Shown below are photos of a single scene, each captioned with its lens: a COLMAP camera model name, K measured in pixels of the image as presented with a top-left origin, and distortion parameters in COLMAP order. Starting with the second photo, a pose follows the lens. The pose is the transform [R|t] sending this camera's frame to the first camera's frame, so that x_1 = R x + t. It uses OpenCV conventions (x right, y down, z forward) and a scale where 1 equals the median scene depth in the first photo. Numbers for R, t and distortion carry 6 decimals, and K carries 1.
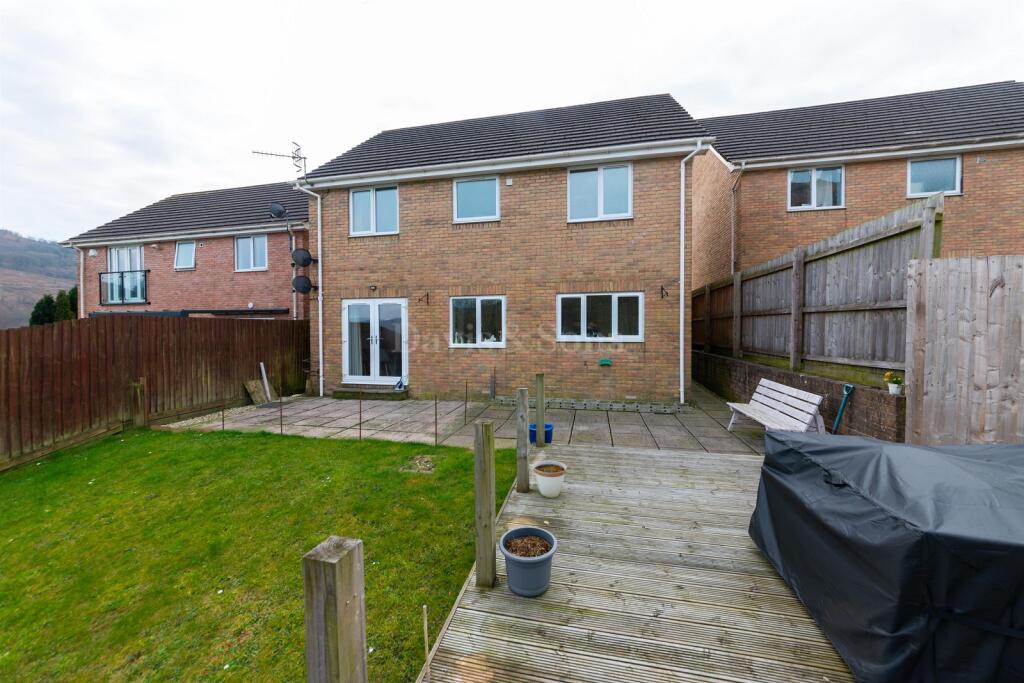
lens RADIAL K [[362.9, 0, 514.9], [0, 362.9, 337.2], [0, 0, 1]] dist [-0.002710, 0.001151]
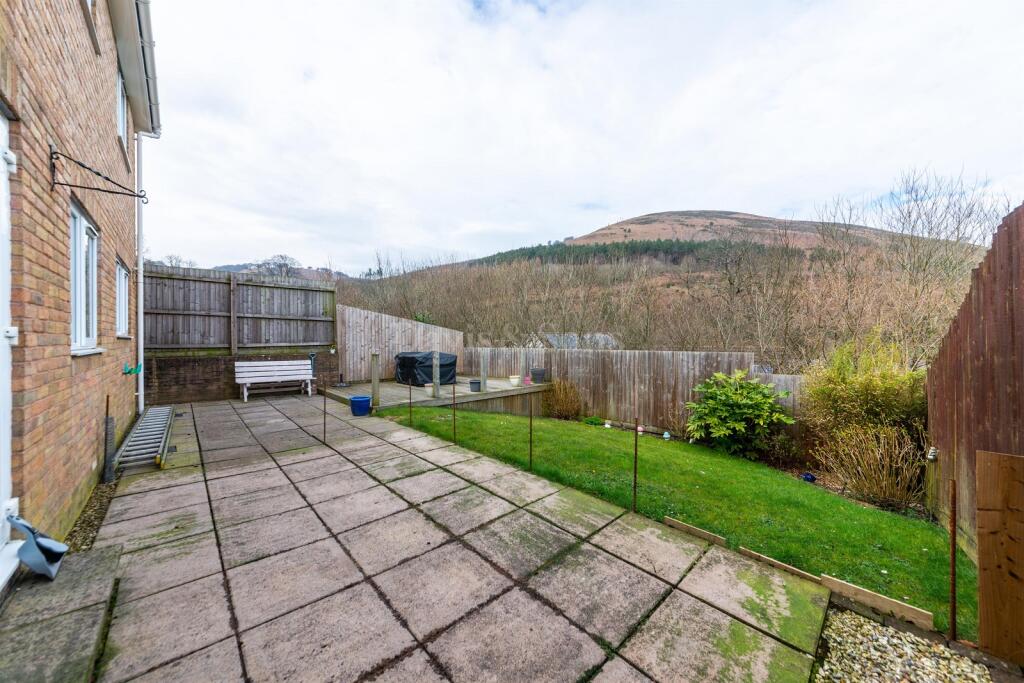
lens RADIAL K [[362.9, 0, 509.7], [0, 362.9, 341.5], [0, 0, 1]] dist [-0.002710, 0.001151]
pose [[-0.813261, 0.005884, 0.581870, -0.872159], [0.020269, 0.999629, 0.018221, 0.025858], [-0.581546, 0.026612, -0.813078, 1.359963]]
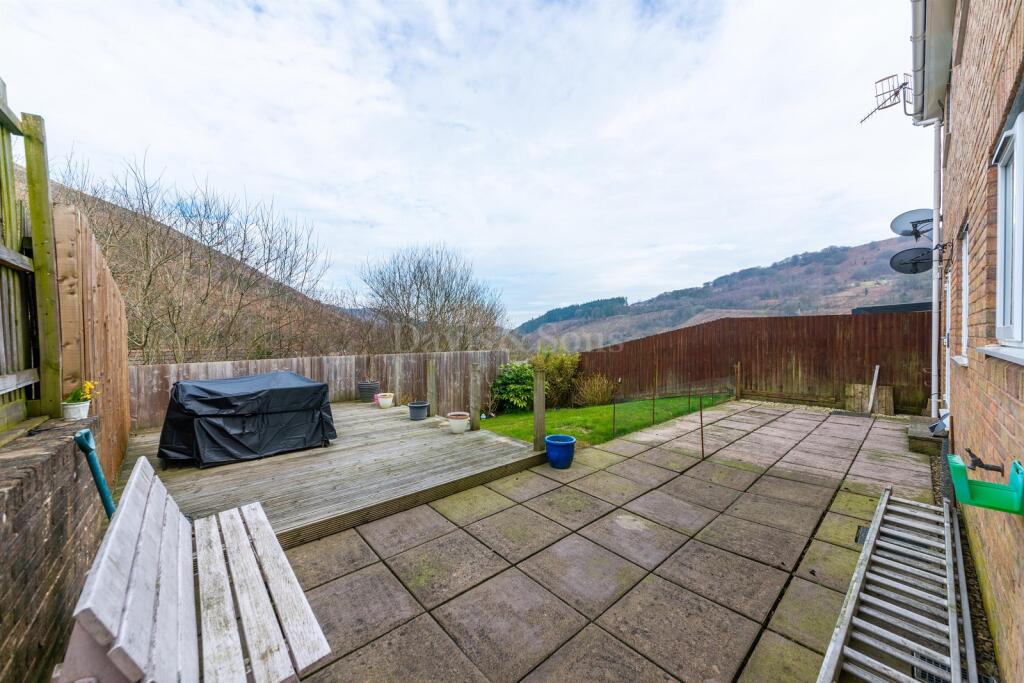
lens RADIAL K [[362.9, 0, 510.6], [0, 362.9, 342.8], [0, 0, 1]] dist [-0.002710, 0.001151]
pose [[-0.594705, 0.018524, -0.803731, 0.624308], [-0.011835, 0.999424, 0.031792, 0.002380], [0.803857, 0.028419, -0.594143, 1.092979]]
